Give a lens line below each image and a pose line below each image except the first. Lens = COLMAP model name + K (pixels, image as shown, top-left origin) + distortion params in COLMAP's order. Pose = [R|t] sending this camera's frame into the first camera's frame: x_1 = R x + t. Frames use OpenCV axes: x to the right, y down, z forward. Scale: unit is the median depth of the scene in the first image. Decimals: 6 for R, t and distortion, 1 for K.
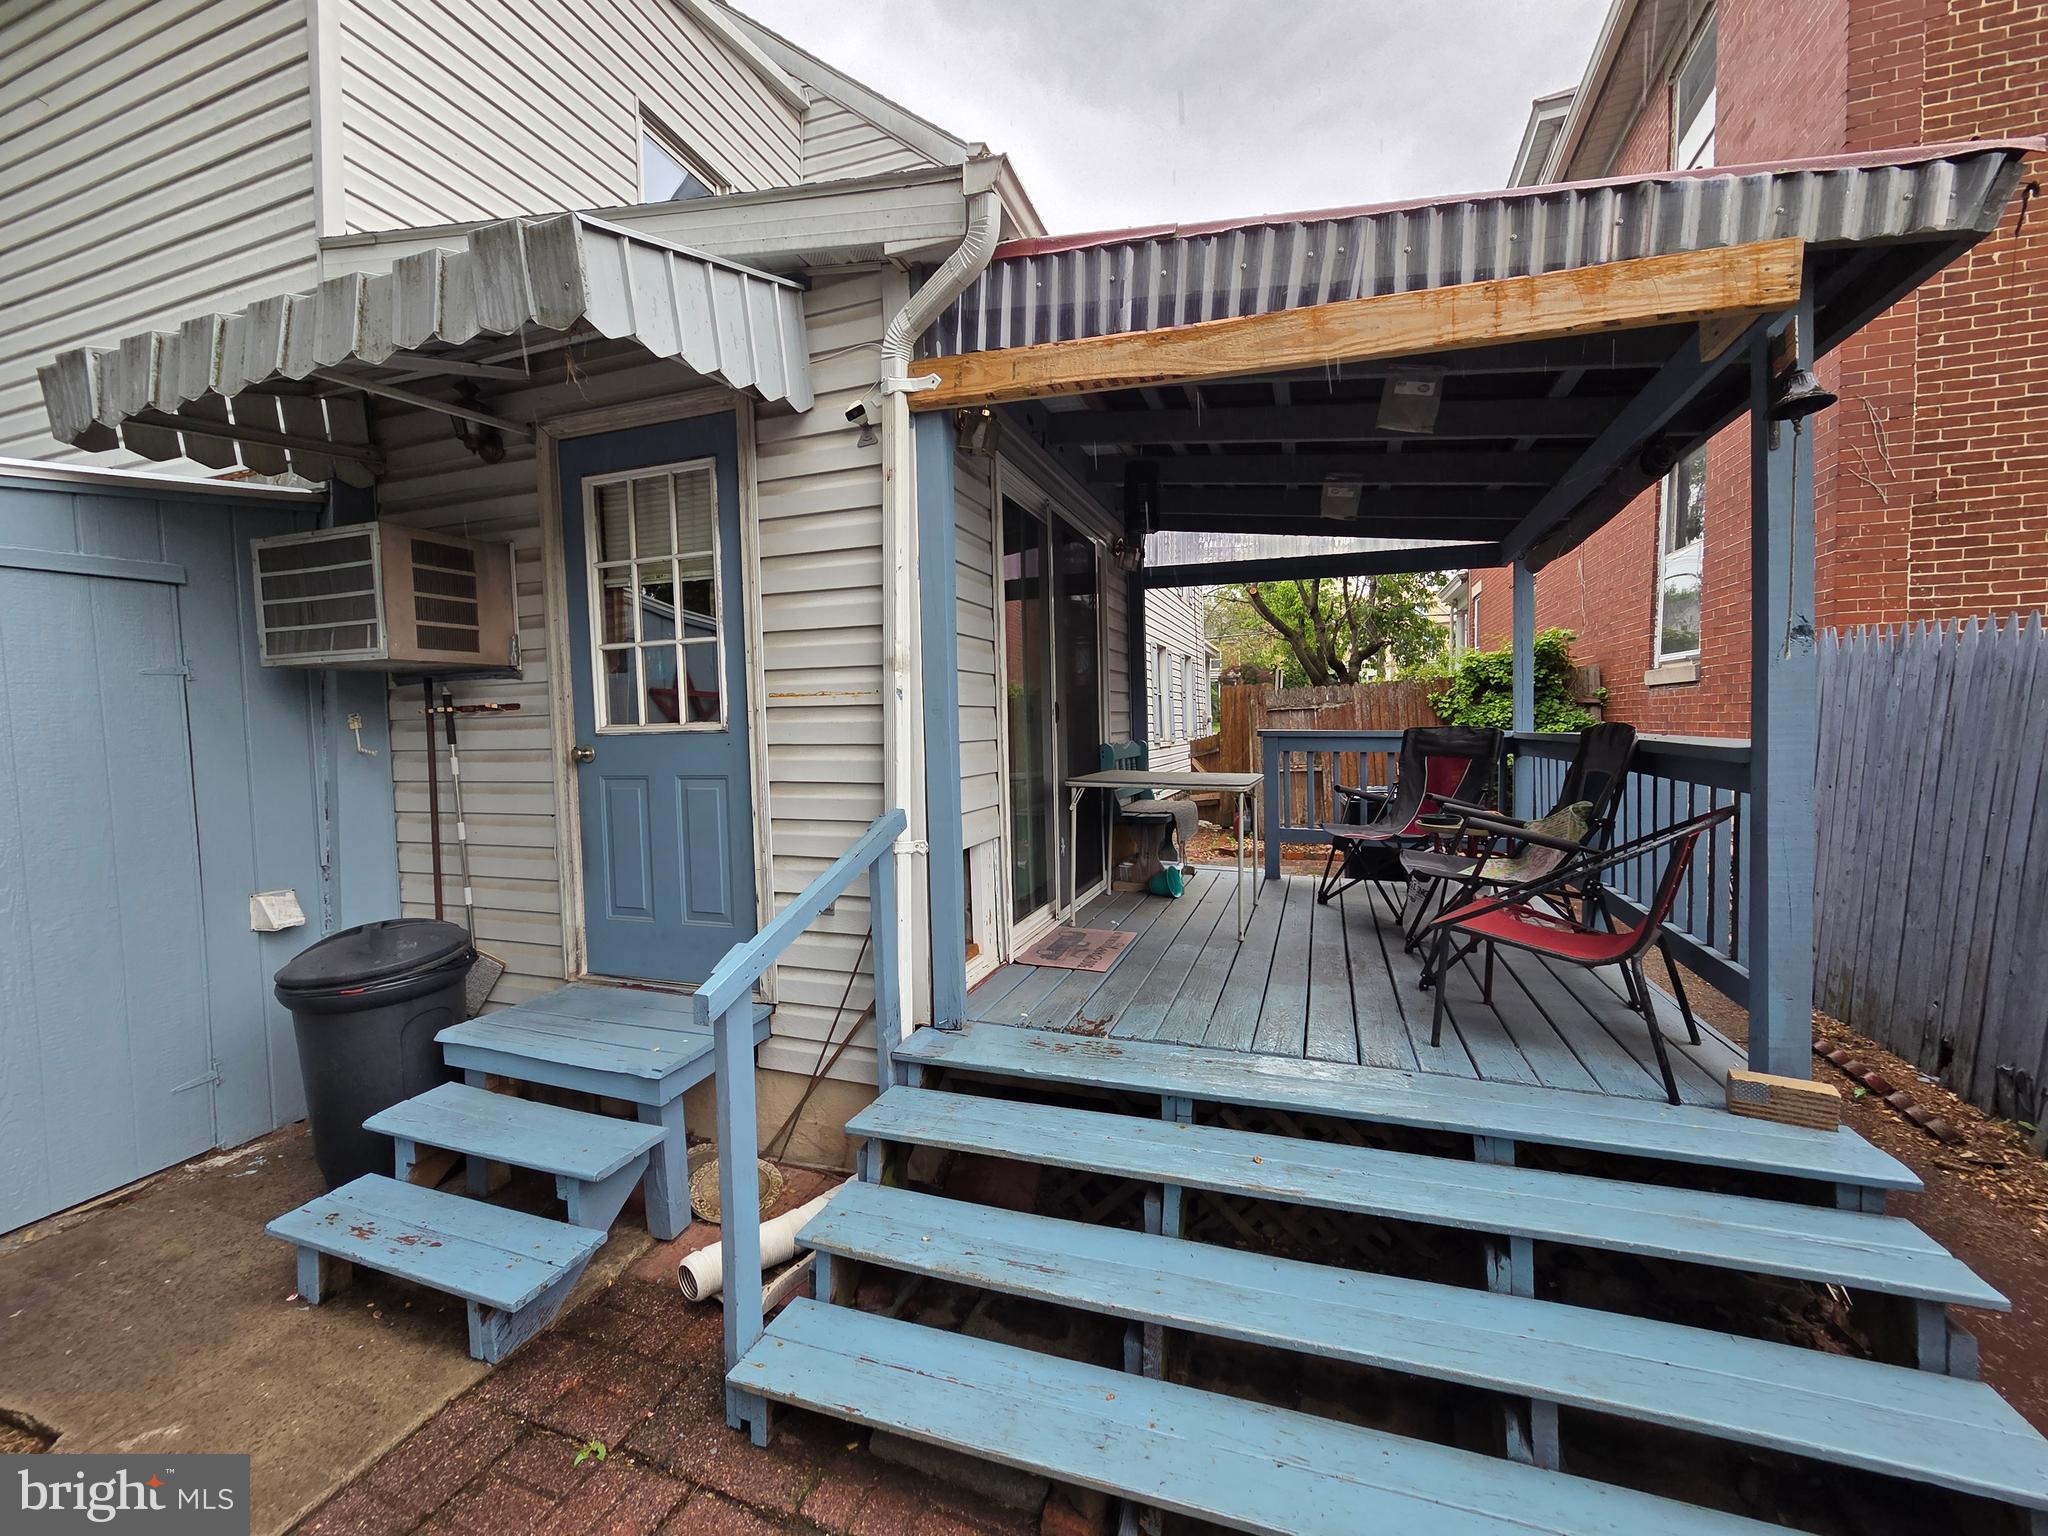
lens RADIAL K [[829.9, 0, 1033.6], [0, 829.9, 761.7], [0, 0, 1]] dist [0.000231, -0.000273]
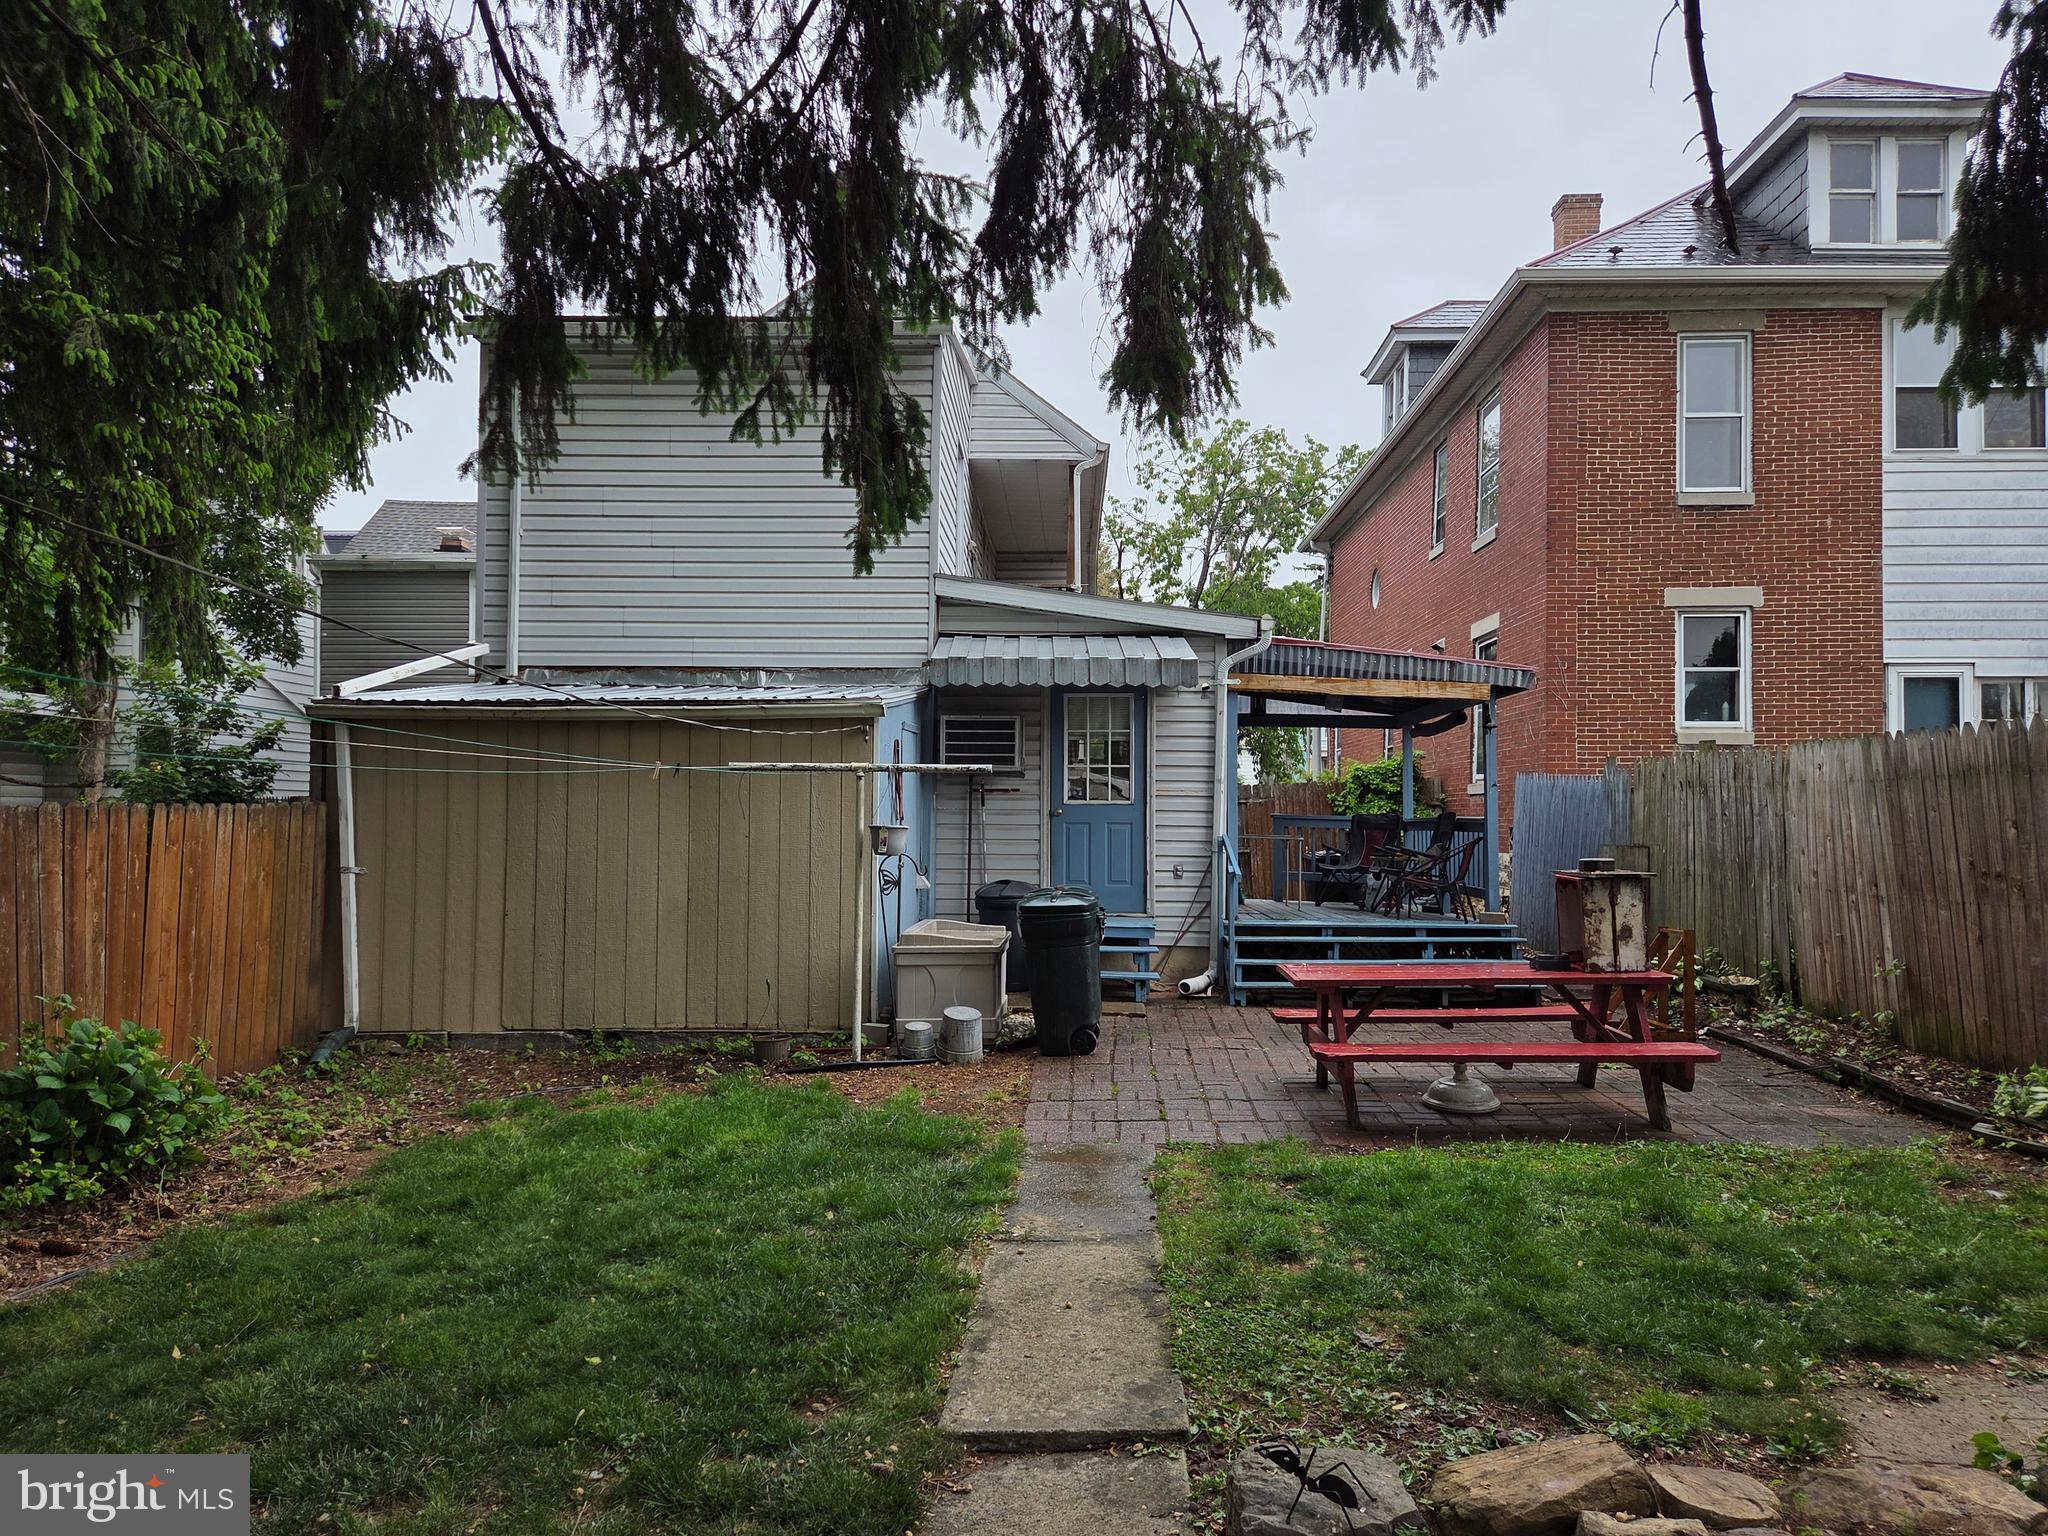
lens RADIAL K [[1364.1, 0, 1022.0], [0, 1364.1, 774.9], [0, 0, 1]] dist [0.004938, 0.000056]
pose [[0.953340, 0.039073, 0.299361, -2.027400], [-0.016066, 0.996751, -0.078932, 0.213050], [-0.301472, 0.070439, 0.950870, -2.909869]]
